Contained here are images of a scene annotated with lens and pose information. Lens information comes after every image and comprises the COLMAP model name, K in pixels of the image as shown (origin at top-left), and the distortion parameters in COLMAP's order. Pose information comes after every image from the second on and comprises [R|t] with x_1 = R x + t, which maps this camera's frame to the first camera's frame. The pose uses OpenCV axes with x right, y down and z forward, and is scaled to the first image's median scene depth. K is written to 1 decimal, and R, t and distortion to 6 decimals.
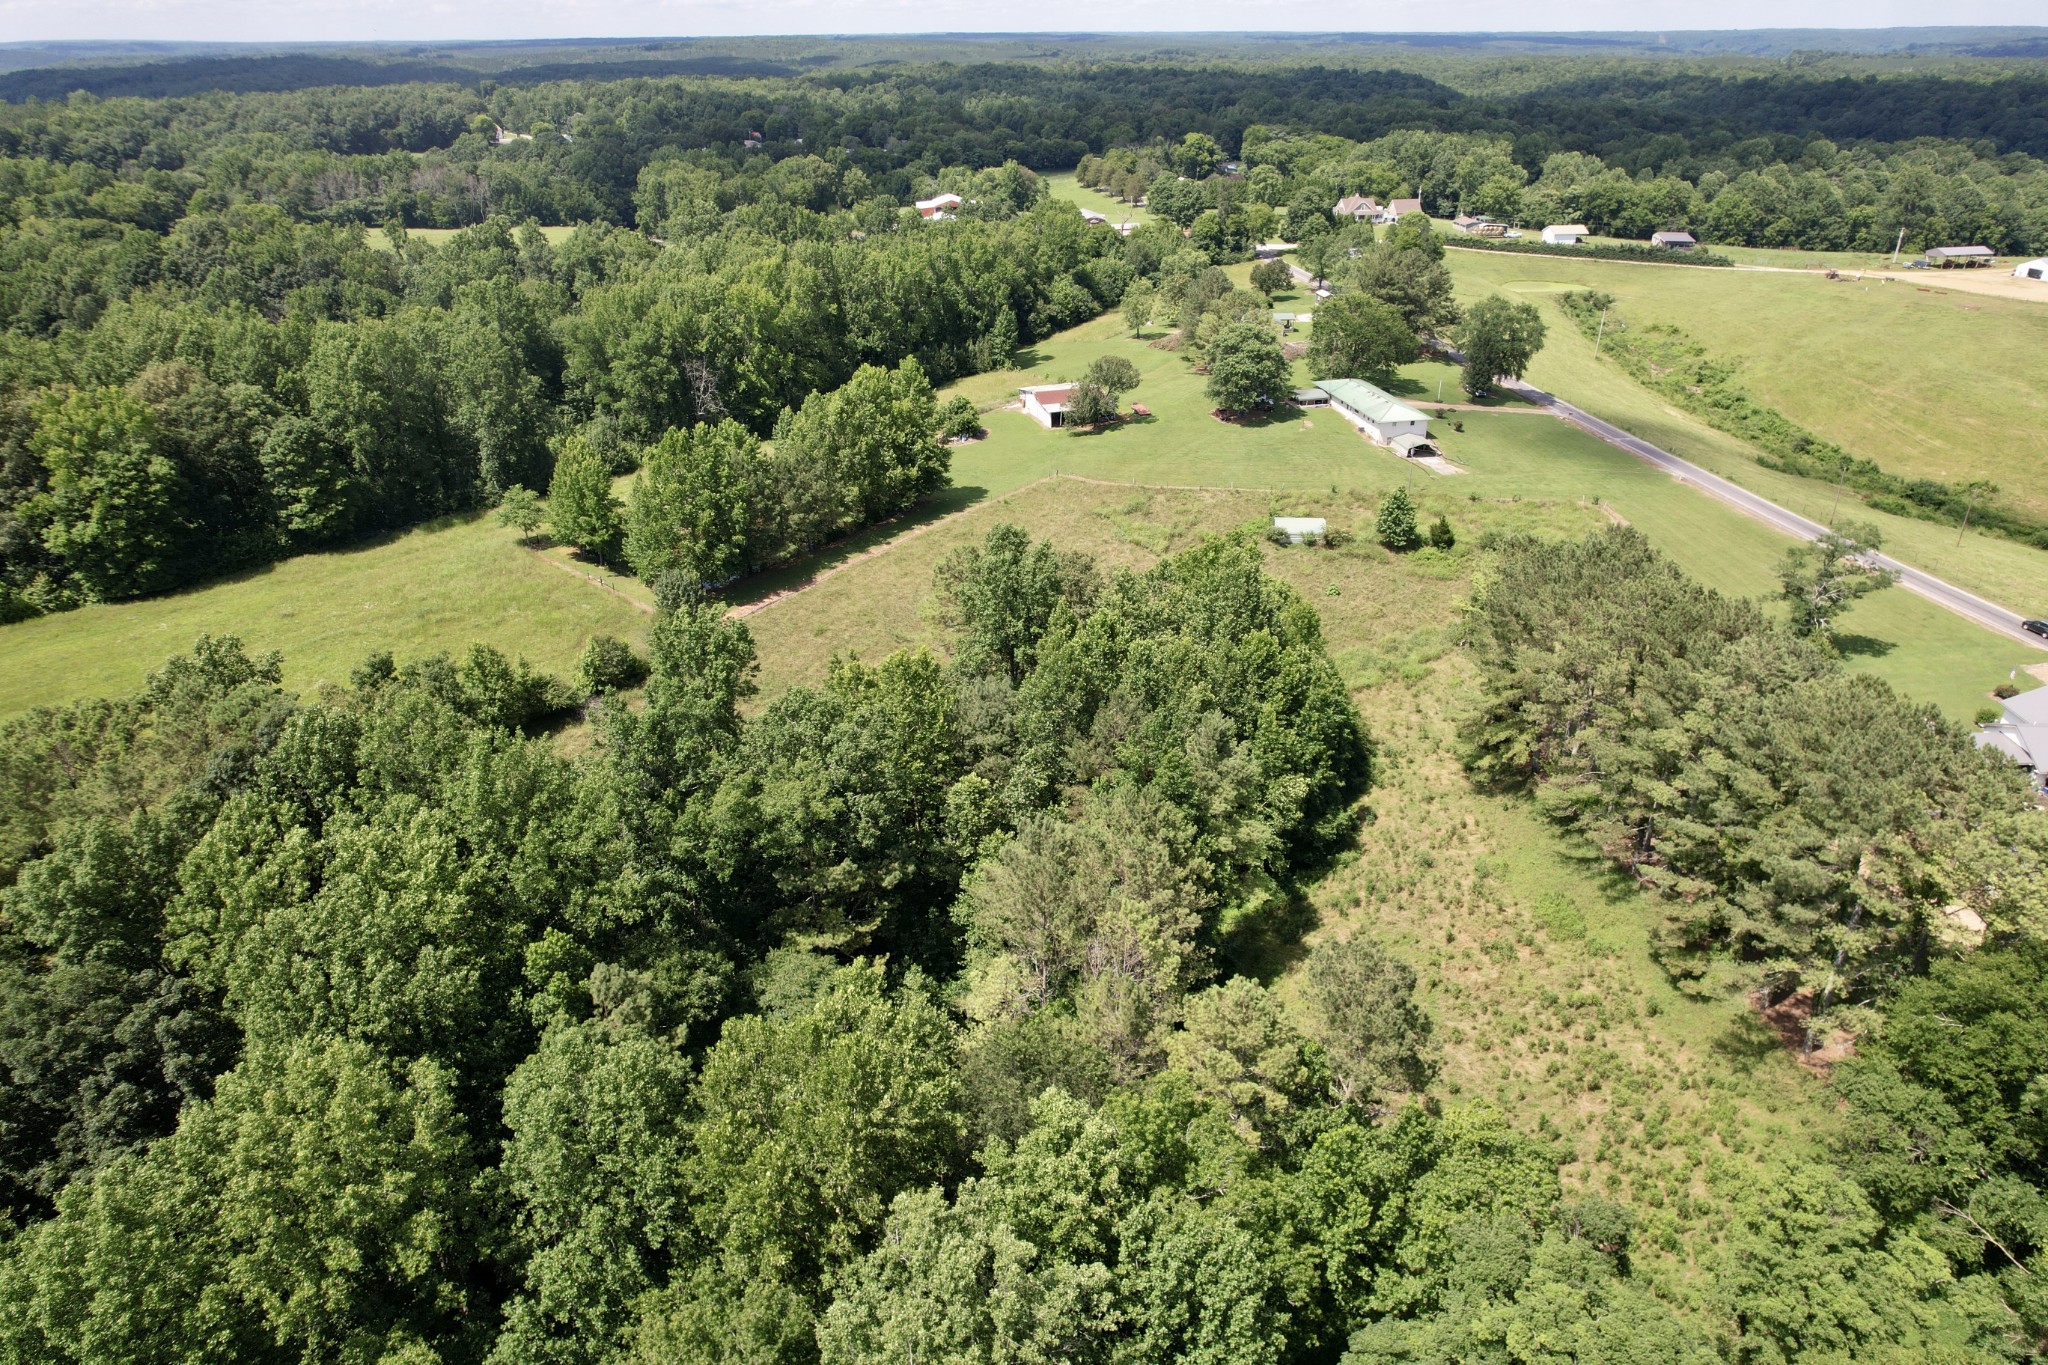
lens RADIAL K [[1316.8, 0, 1038.0], [0, 1316.8, 690.6], [0, 0, 1]] dist [-0.085471, 0.082650]
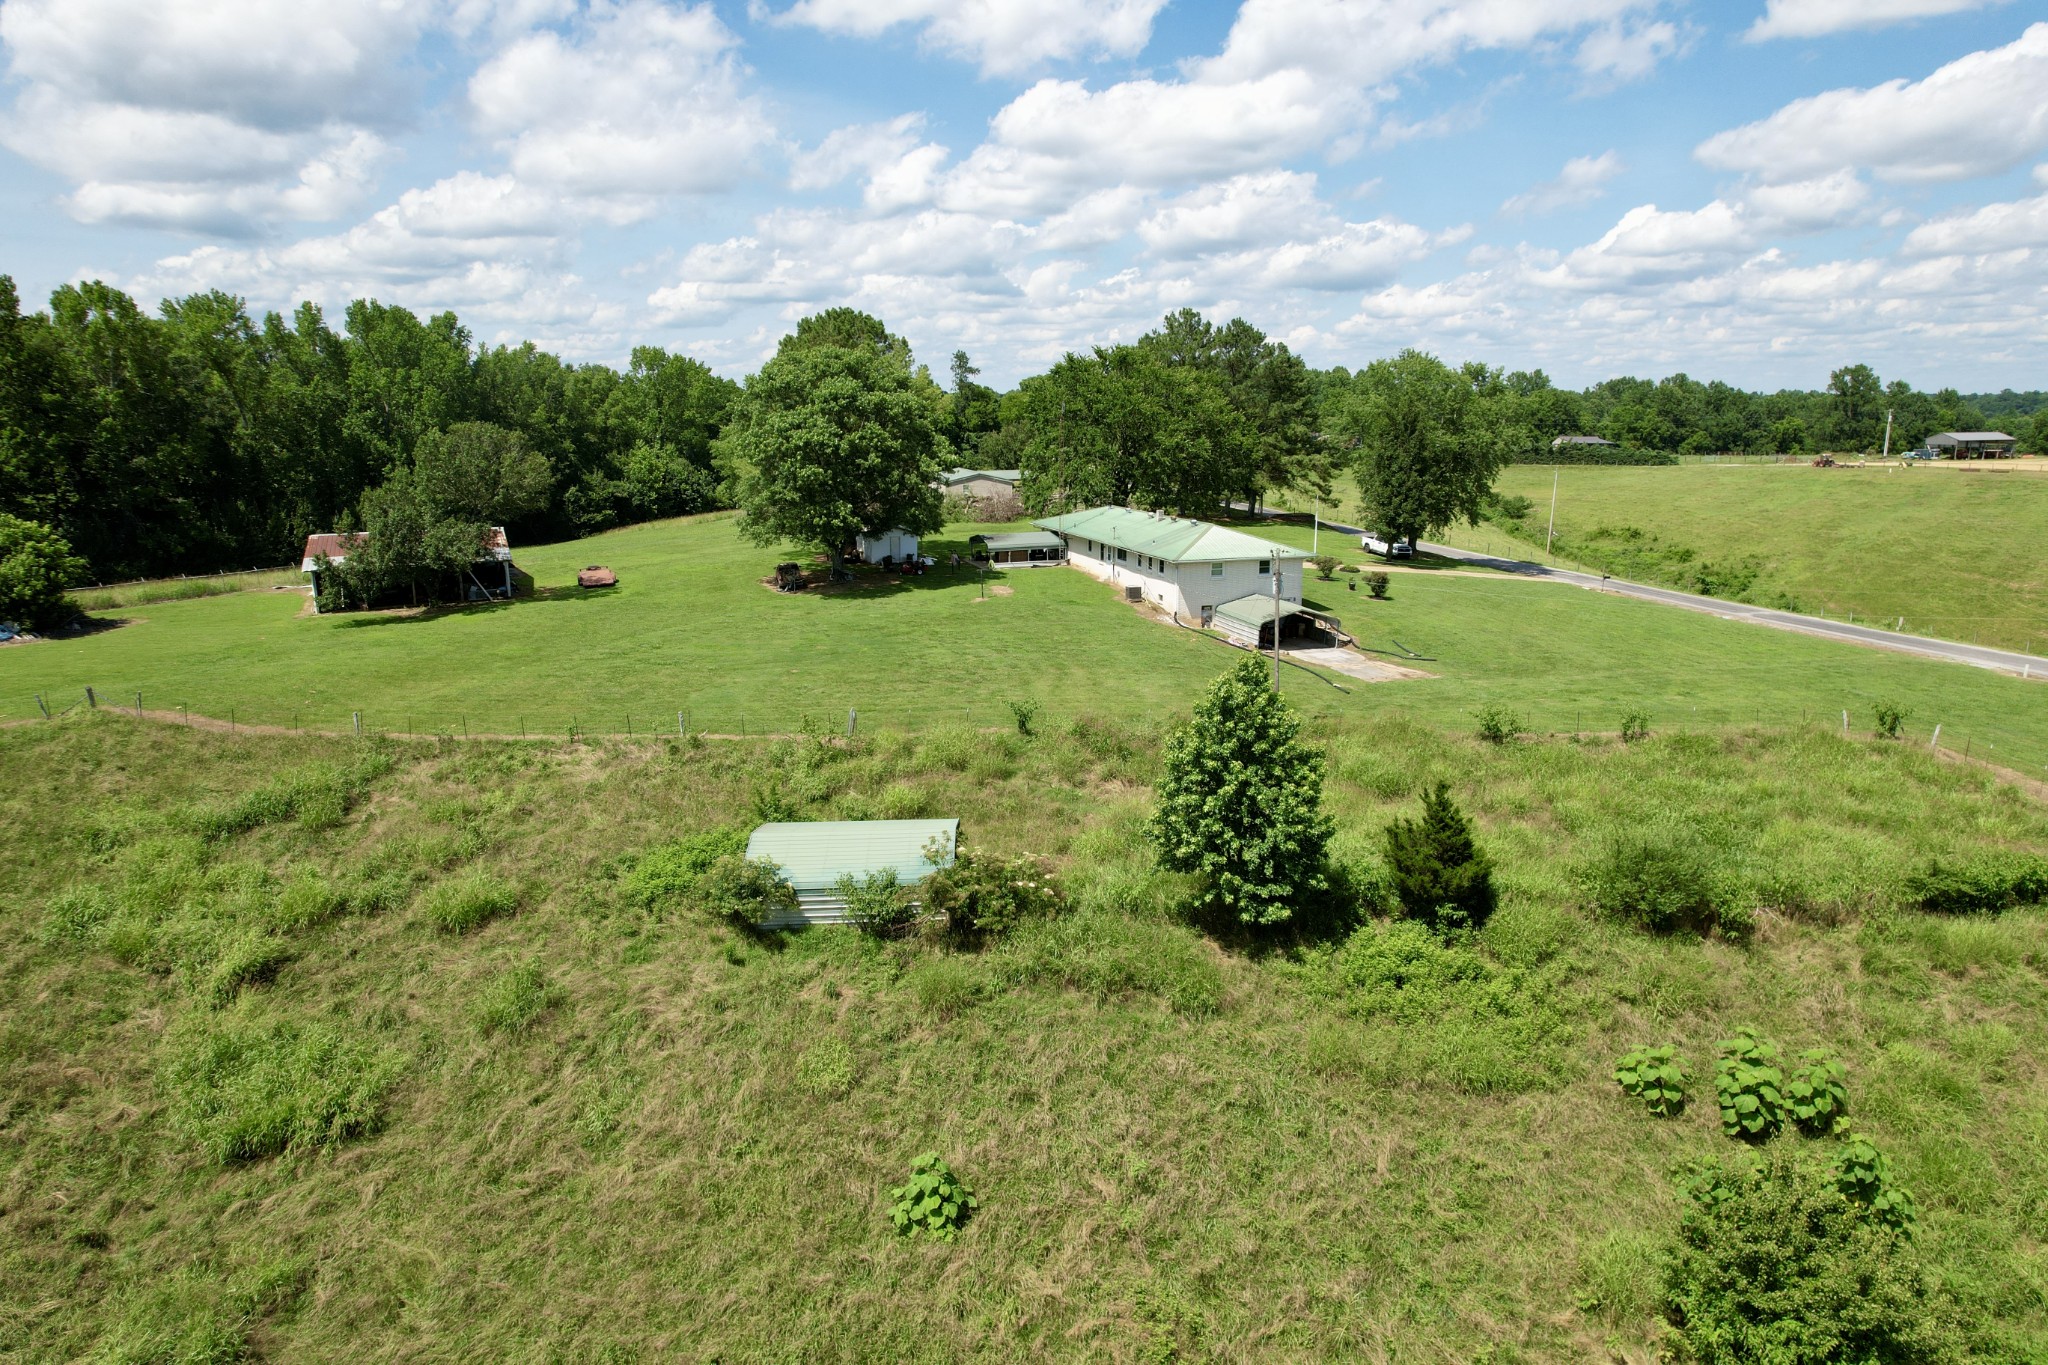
lens RADIAL K [[1316.8, 0, 1038.0], [0, 1316.8, 690.6], [0, 0, 1]] dist [-0.085471, 0.082650]
pose [[0.993457, -0.020946, 0.112273, 0.175929], [0.048472, 0.967438, -0.248425, -0.078680], [-0.103413, 0.252242, 0.962123, 0.640612]]
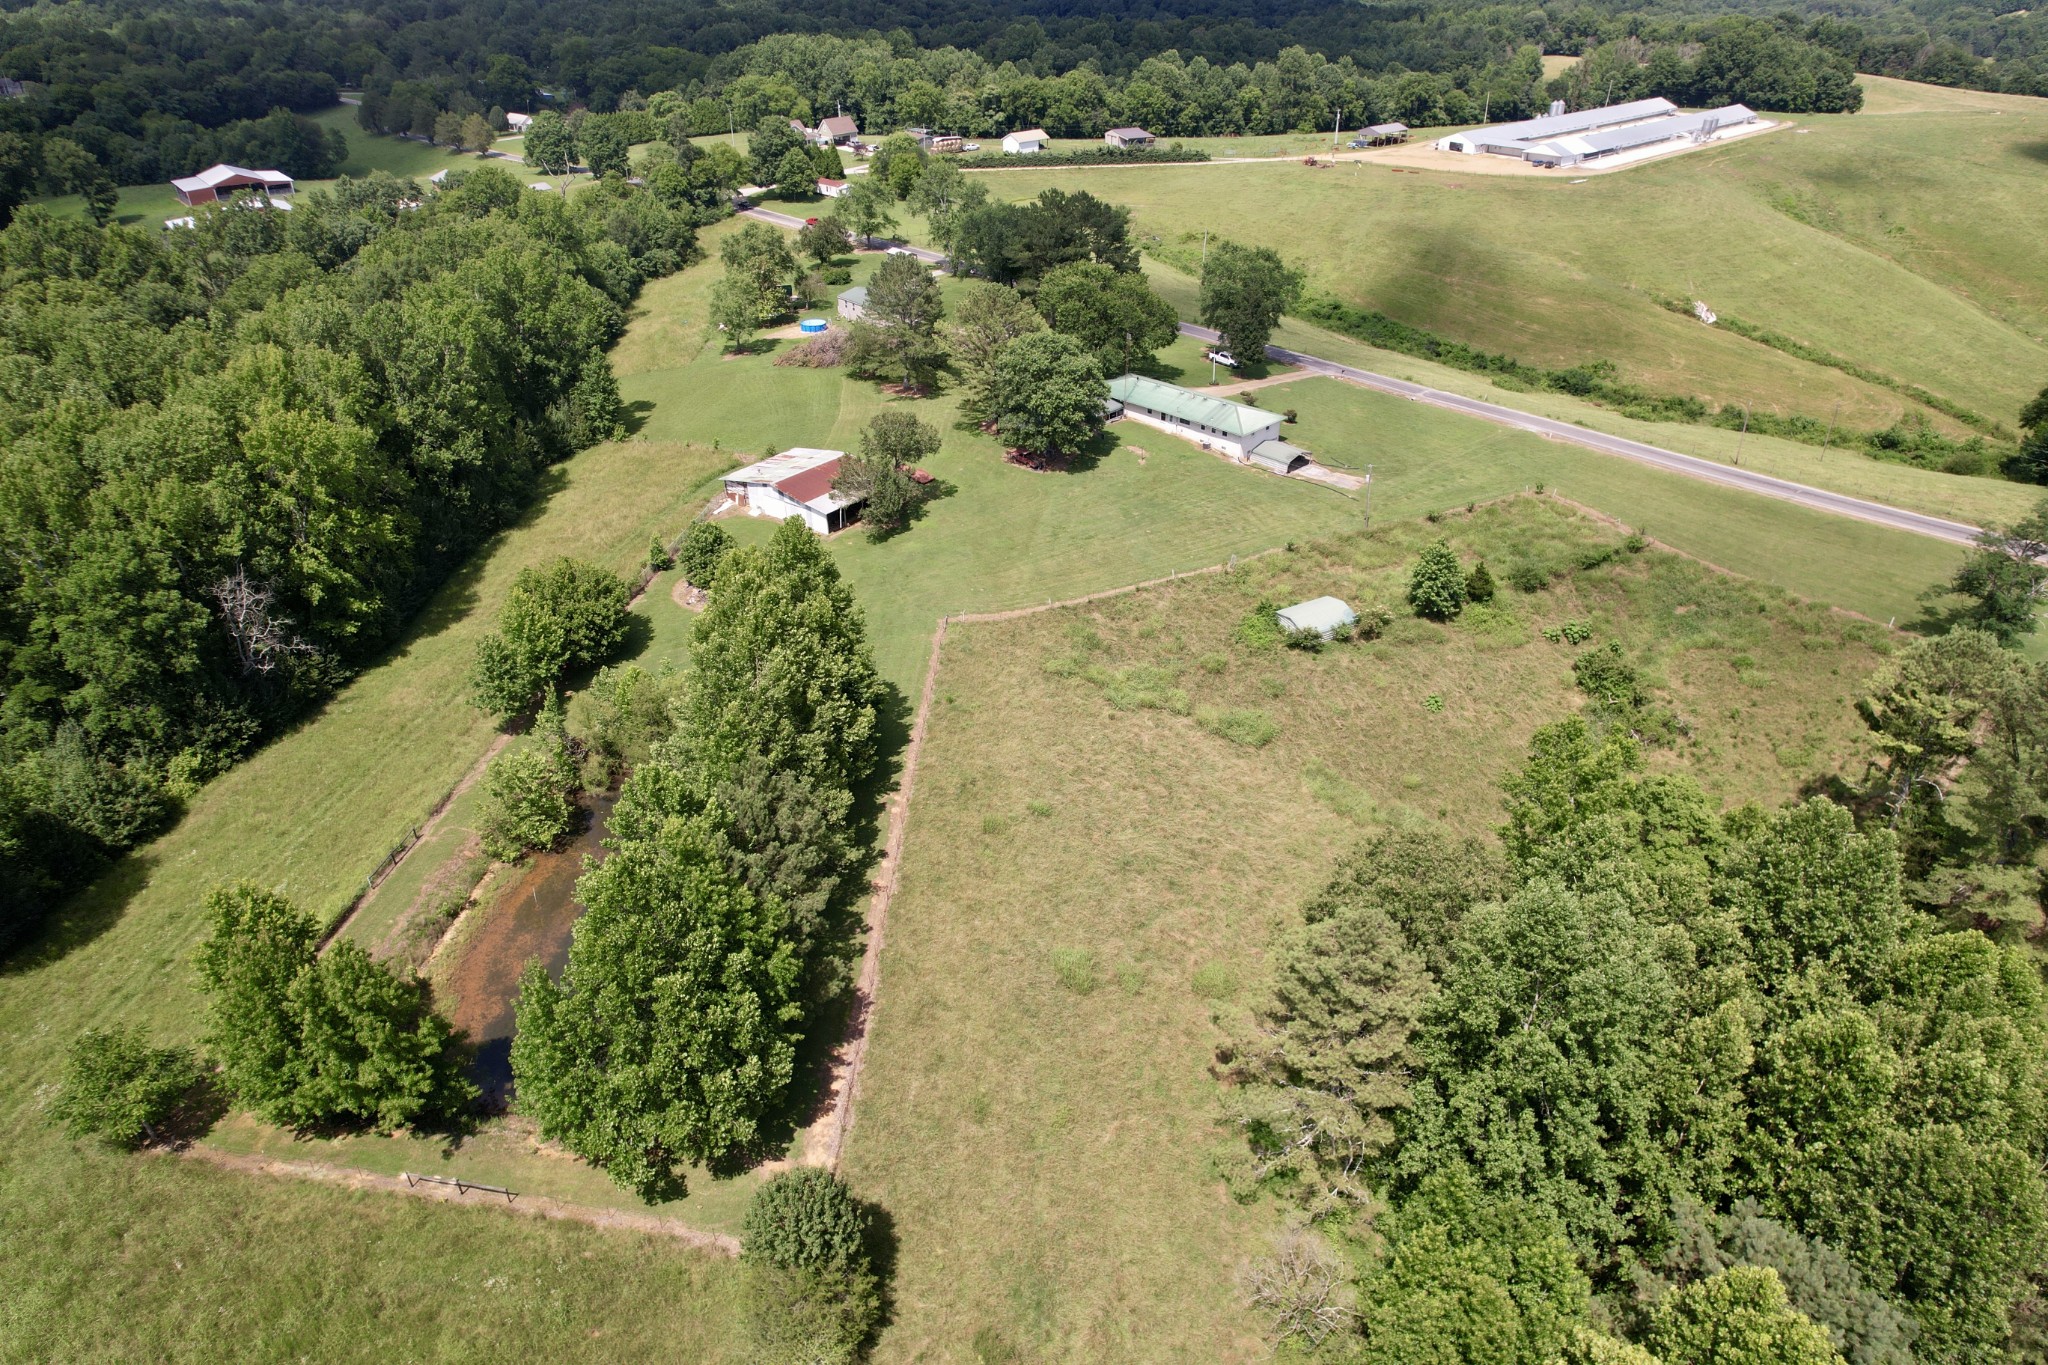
lens RADIAL K [[1316.8, 0, 1038.0], [0, 1316.8, 690.6], [0, 0, 1]] dist [-0.085471, 0.082650]
pose [[0.832158, -0.286768, 0.474634, -0.243363], [0.254099, 0.957951, 0.133280, -0.189355], [-0.492896, 0.009694, 0.870034, 0.375853]]
